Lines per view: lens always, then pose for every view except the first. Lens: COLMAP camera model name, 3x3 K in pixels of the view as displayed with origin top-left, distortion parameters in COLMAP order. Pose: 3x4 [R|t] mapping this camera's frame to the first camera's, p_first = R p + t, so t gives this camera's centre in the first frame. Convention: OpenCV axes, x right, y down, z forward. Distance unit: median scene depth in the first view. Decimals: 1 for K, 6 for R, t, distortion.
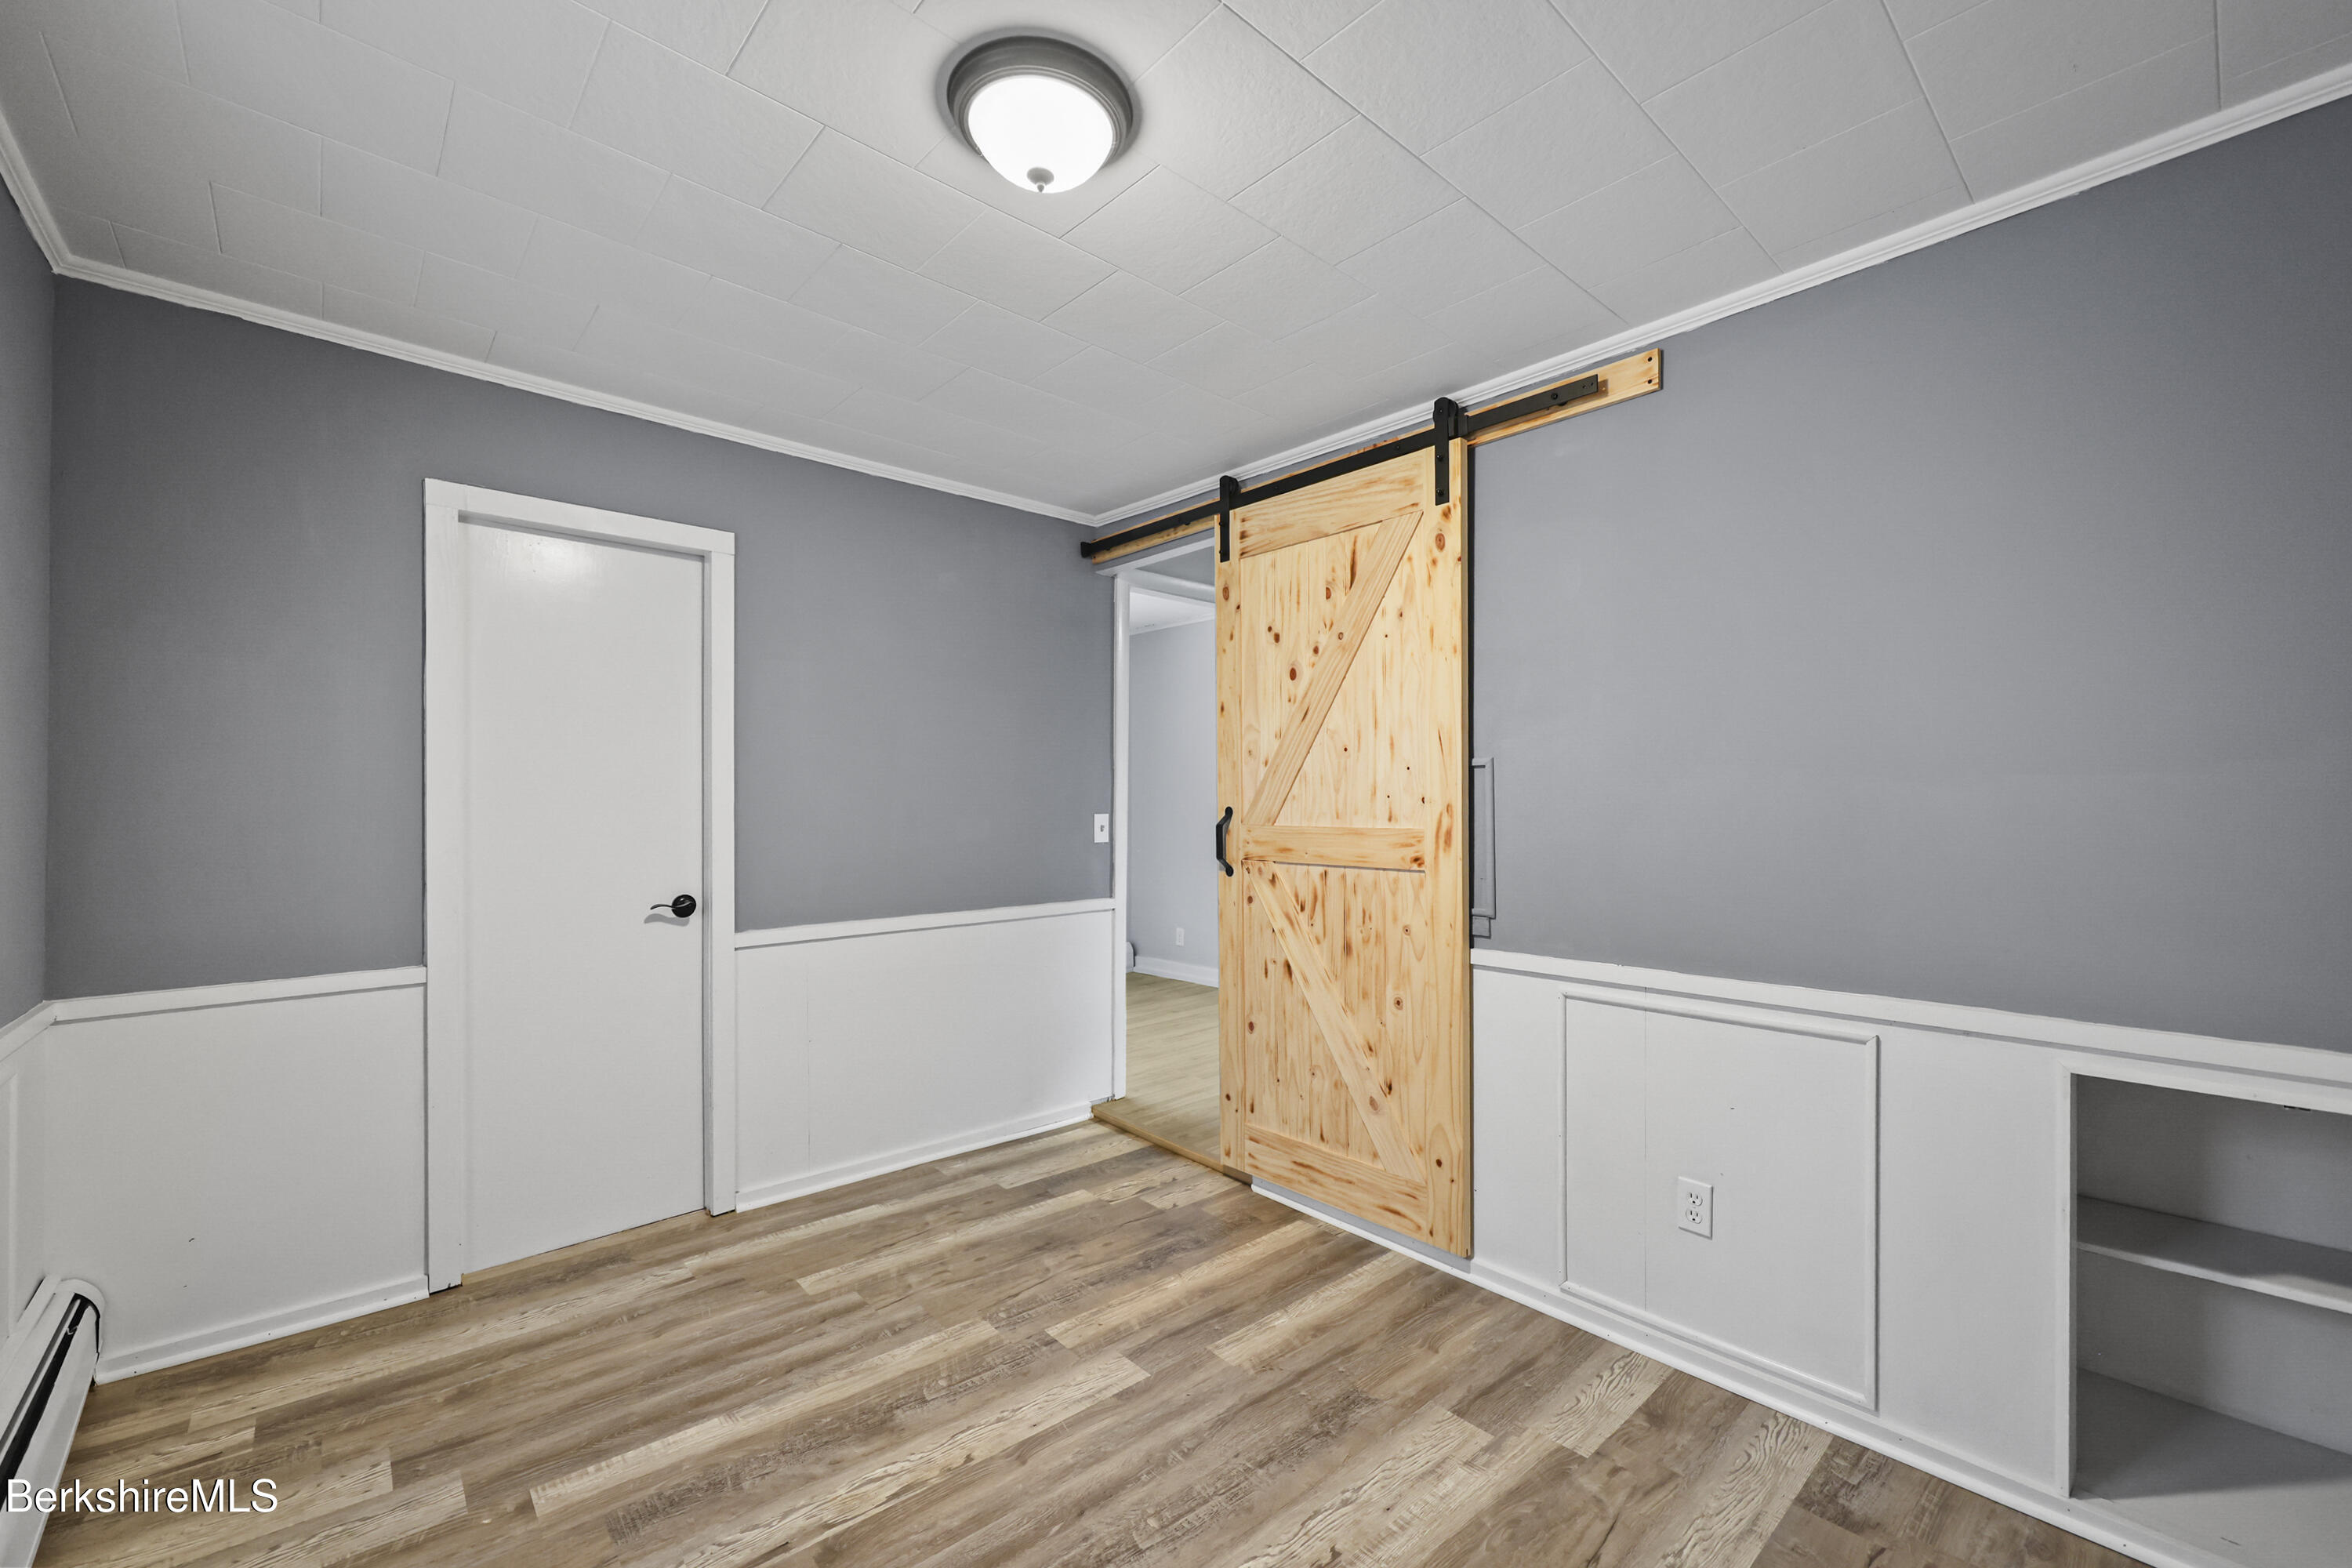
lens RADIAL K [[947.6, 0, 1176.0], [0, 947.6, 784.0], [0, 0, 1]] dist [0.000864, 0.000059]
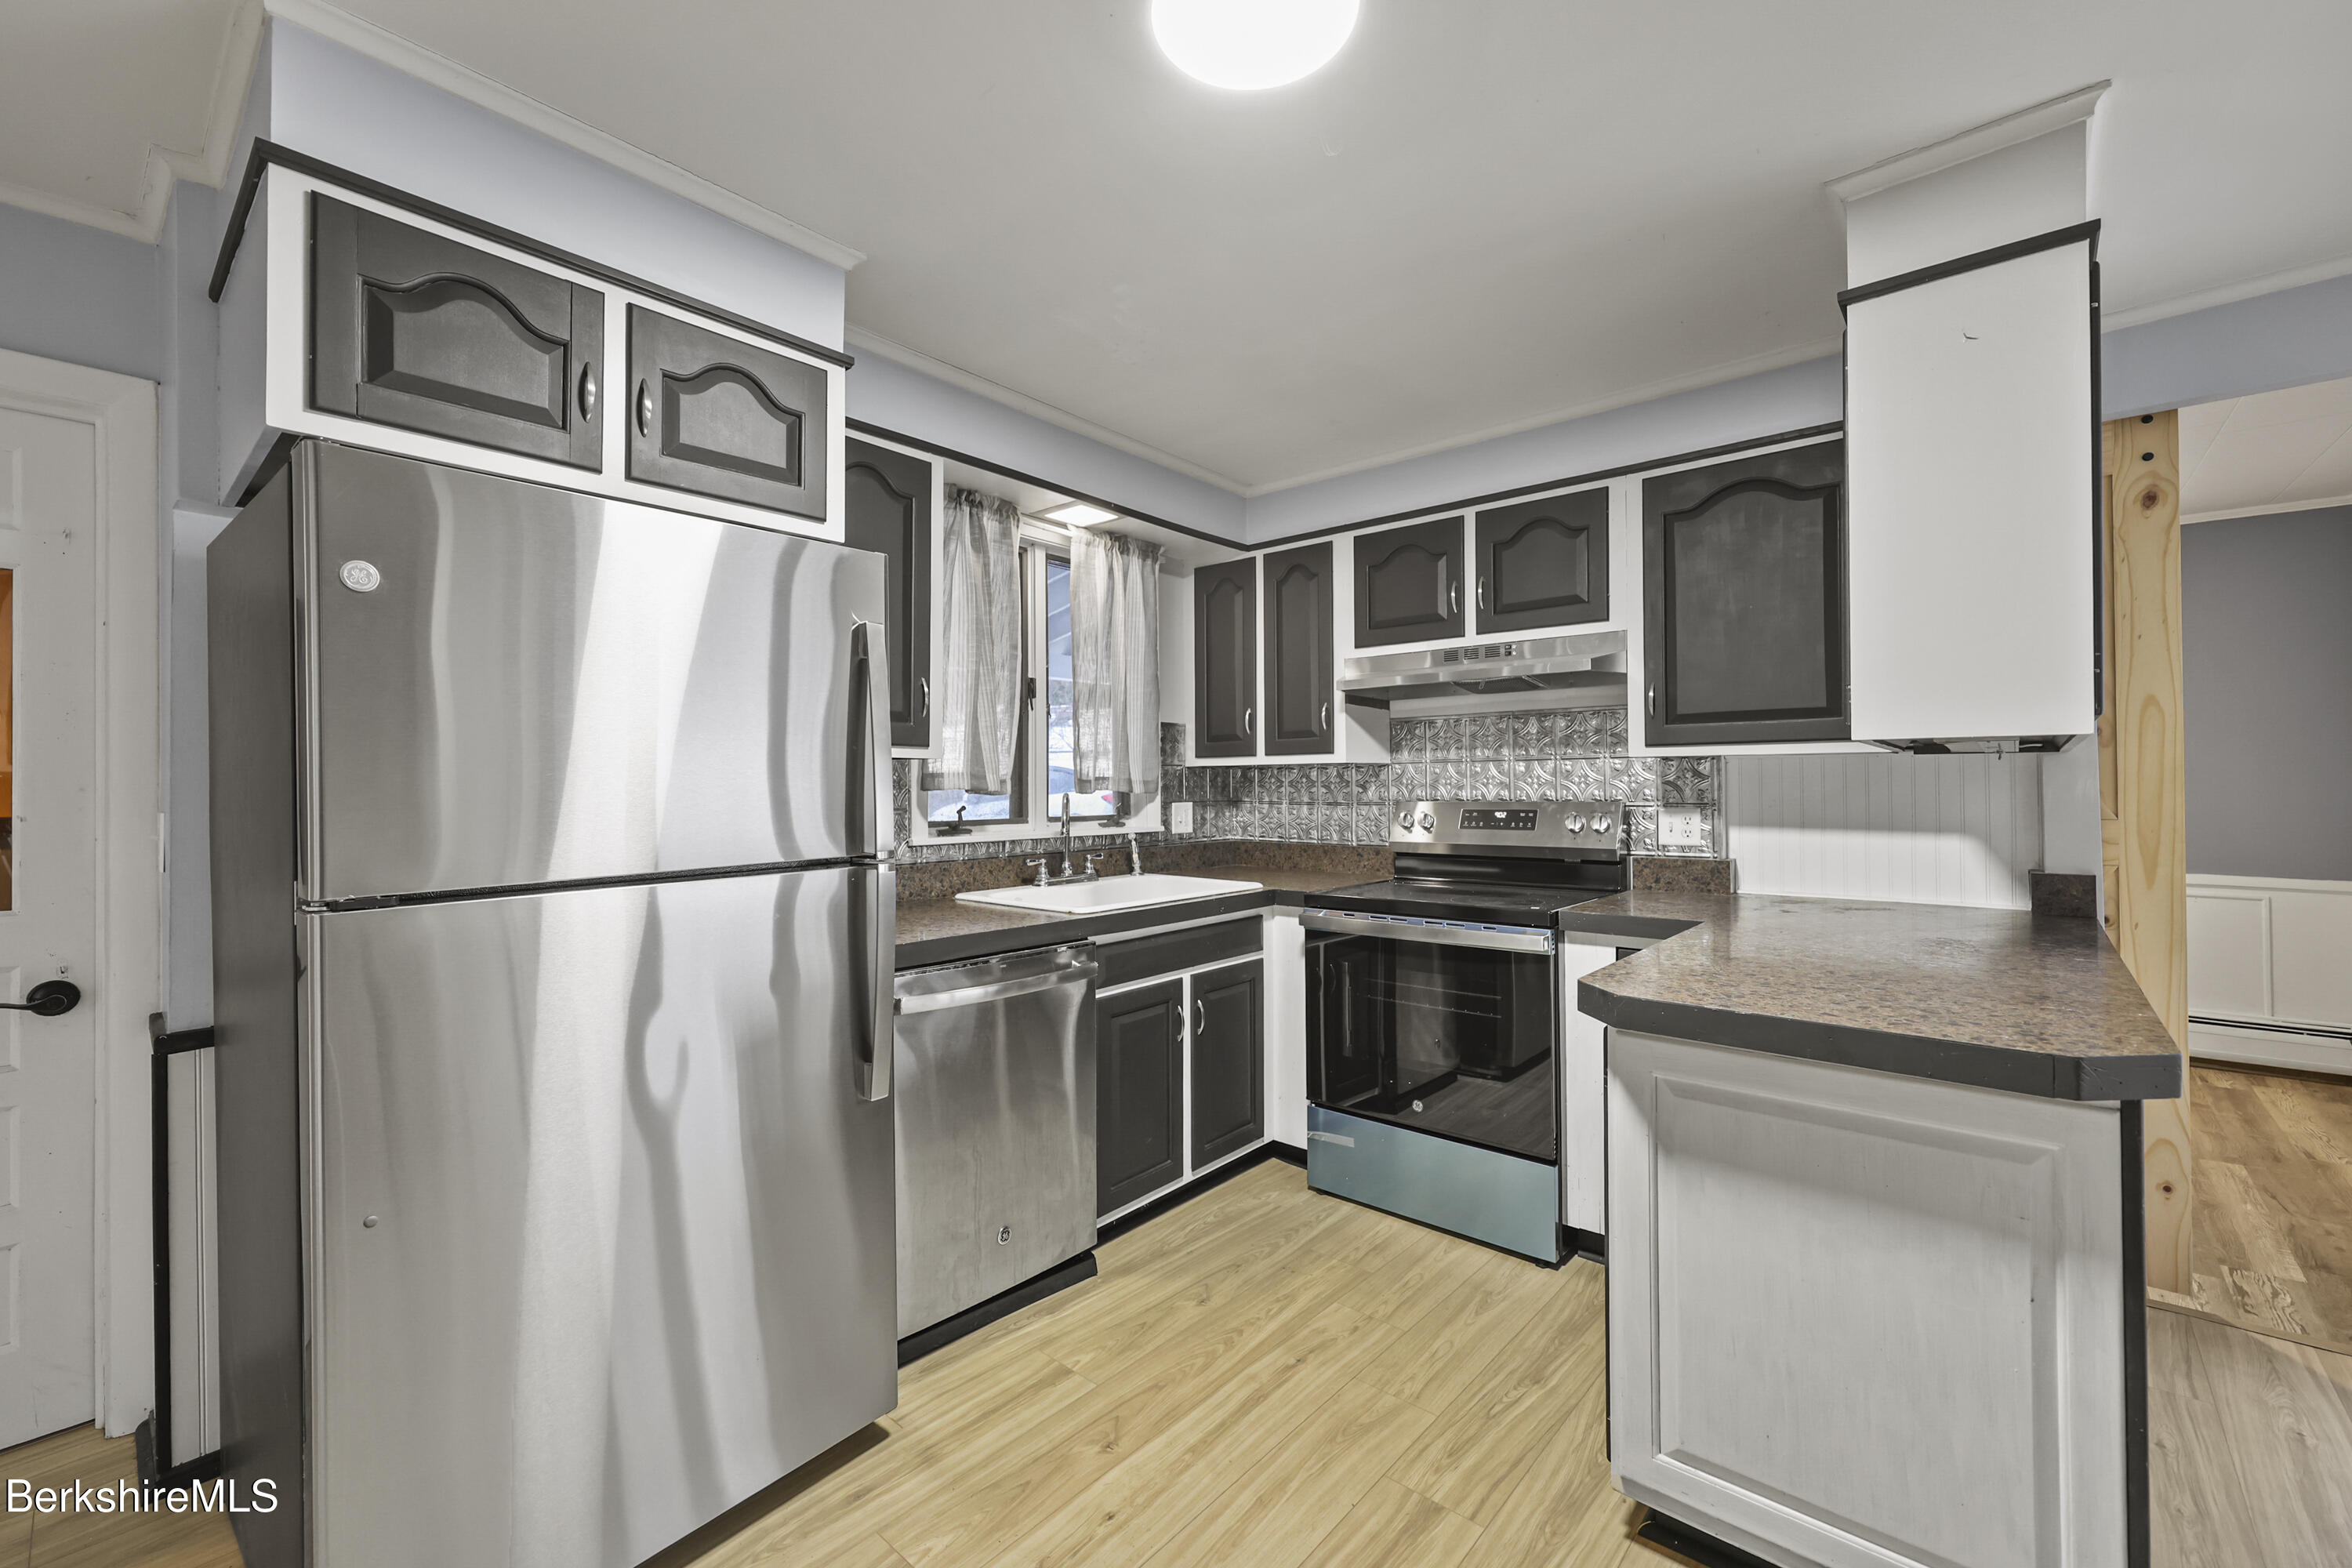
lens RADIAL K [[948.0, 0, 1178.8], [0, 948.0, 774.8], [0, 0, 1]] dist [-0.000109, -0.000001]
pose [[-0.991621, 0.007120, -0.128984, 1.103418], [0.008384, 0.999922, -0.009258, 0.003736], [0.128908, -0.010261, -0.991603, 1.969596]]
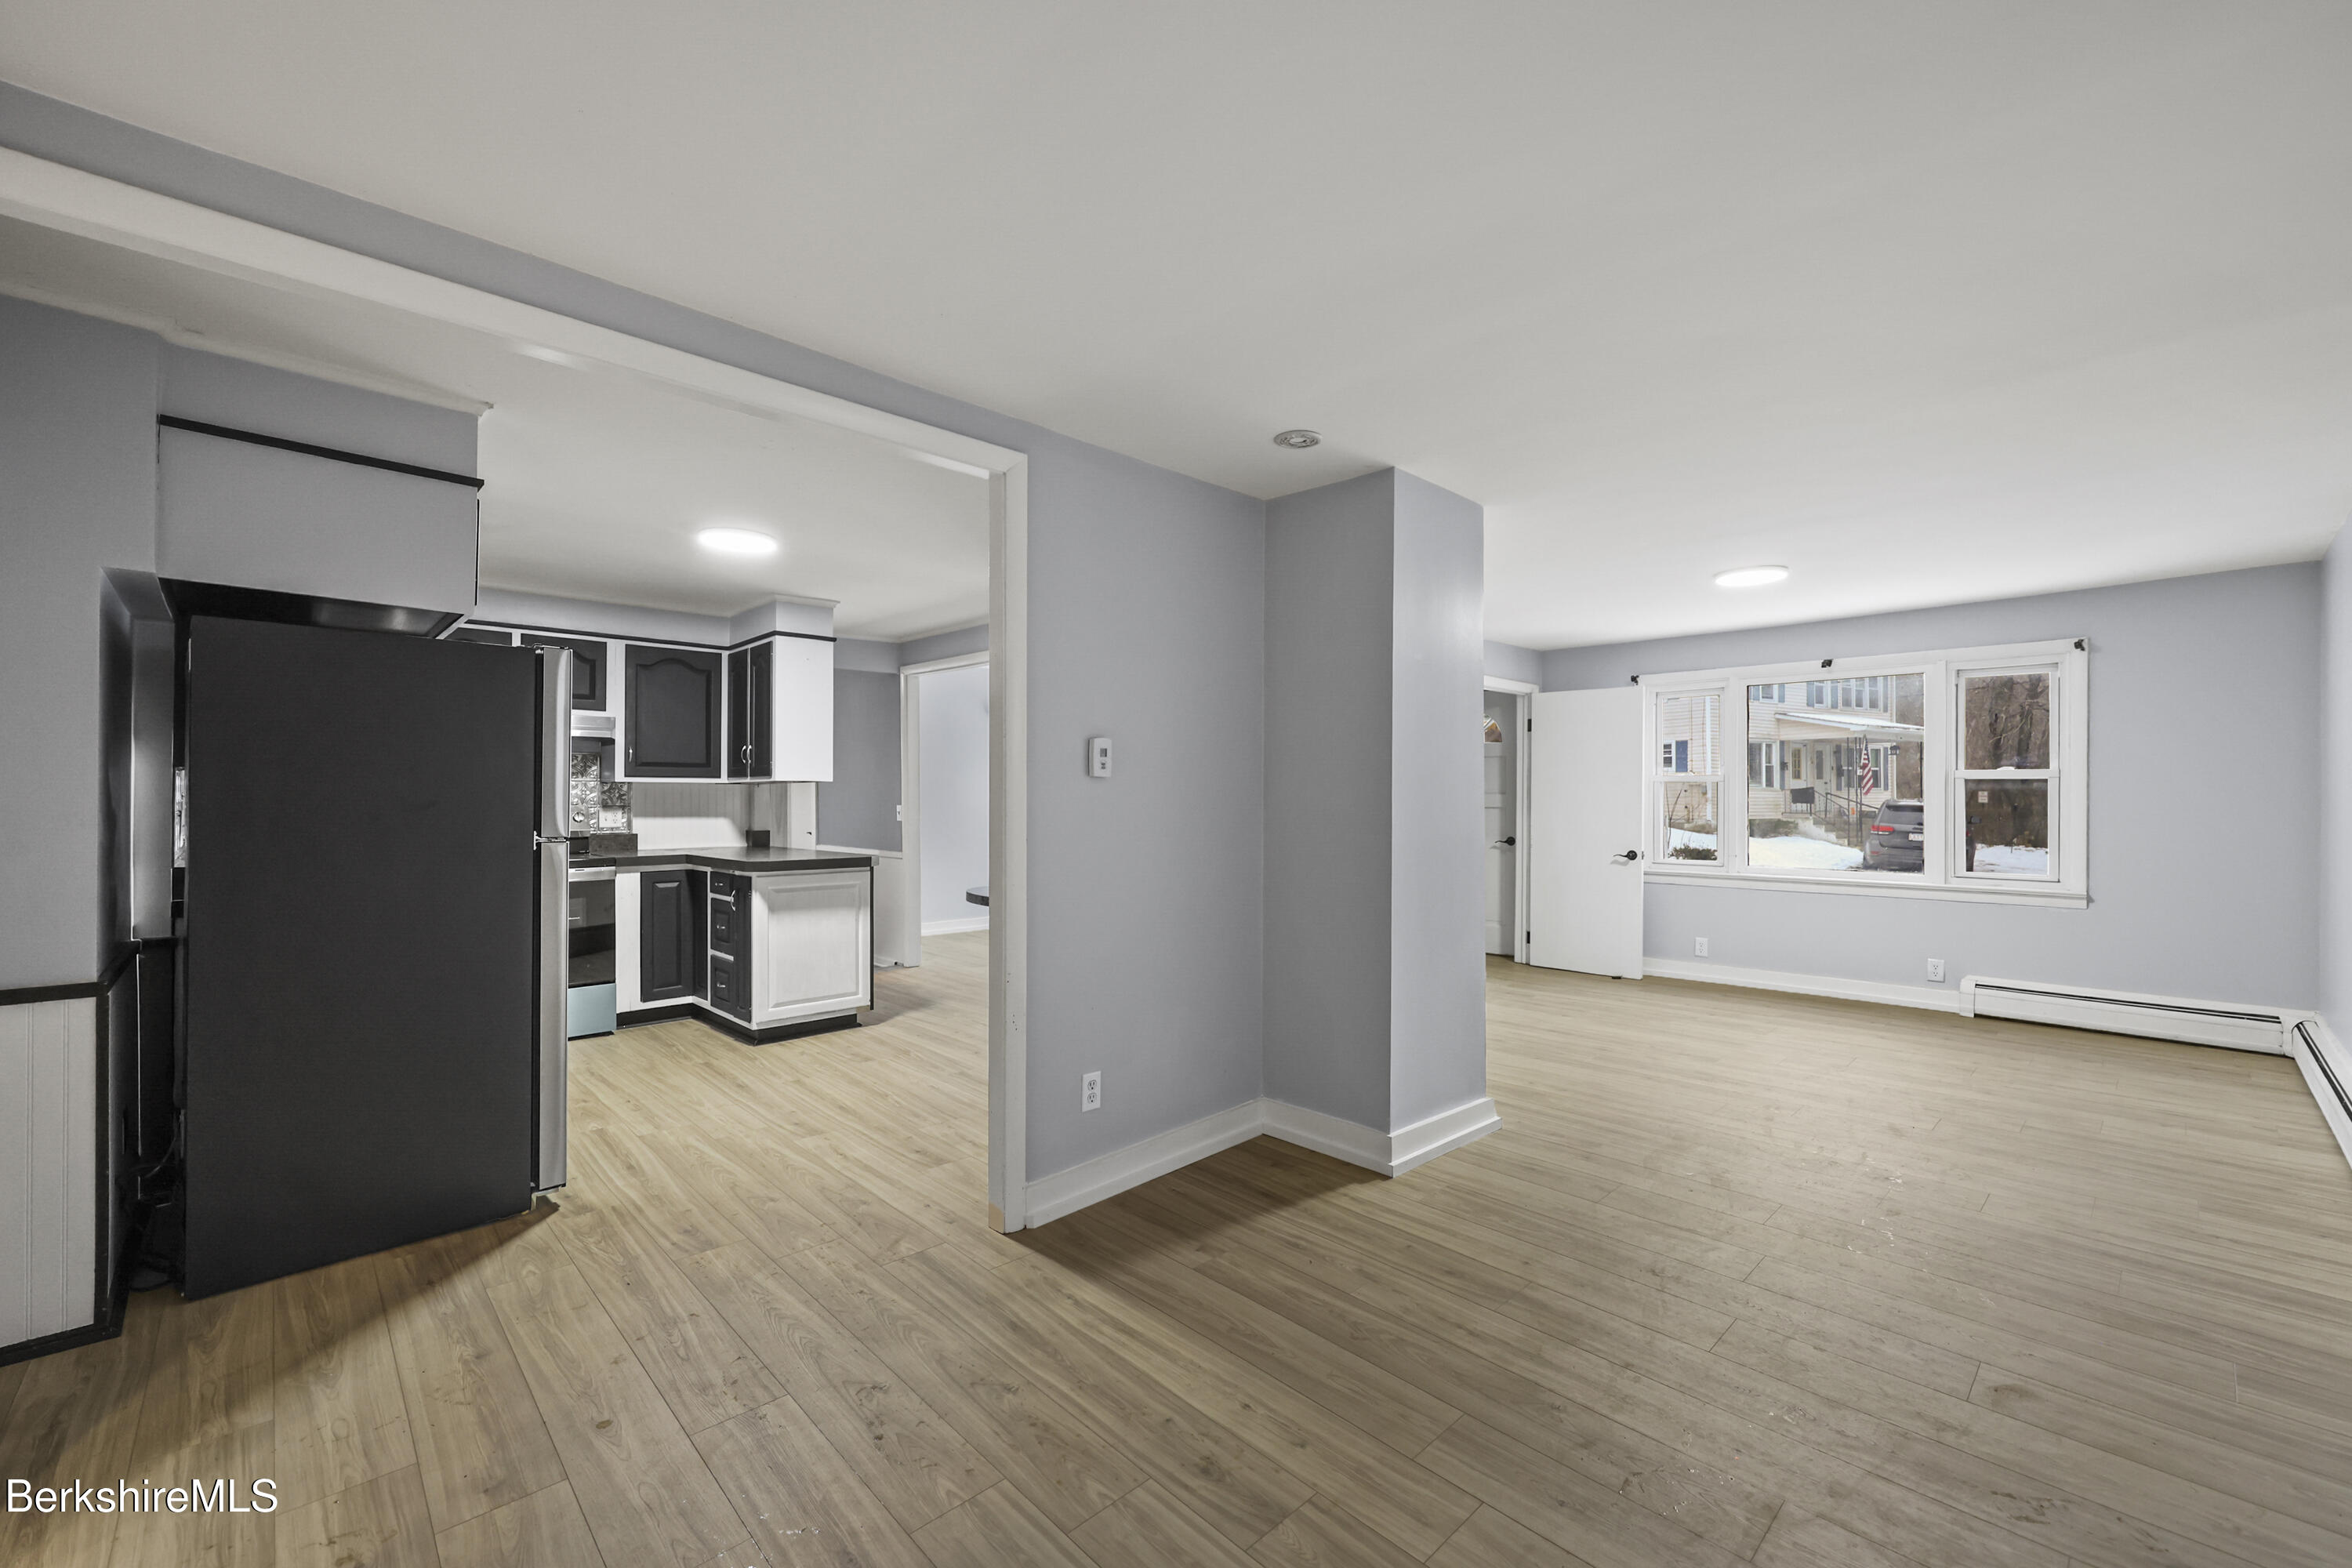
lens RADIAL K [[952.2, 0, 1175.6], [0, 952.2, 790.0], [0, 0, 1]] dist [0.013429, -0.012354]
pose [[0.036605, -0.004032, -0.999322, 2.589007], [0.000812, 0.999992, -0.004005, 0.005898], [0.999329, -0.000665, 0.036608, 2.140406]]
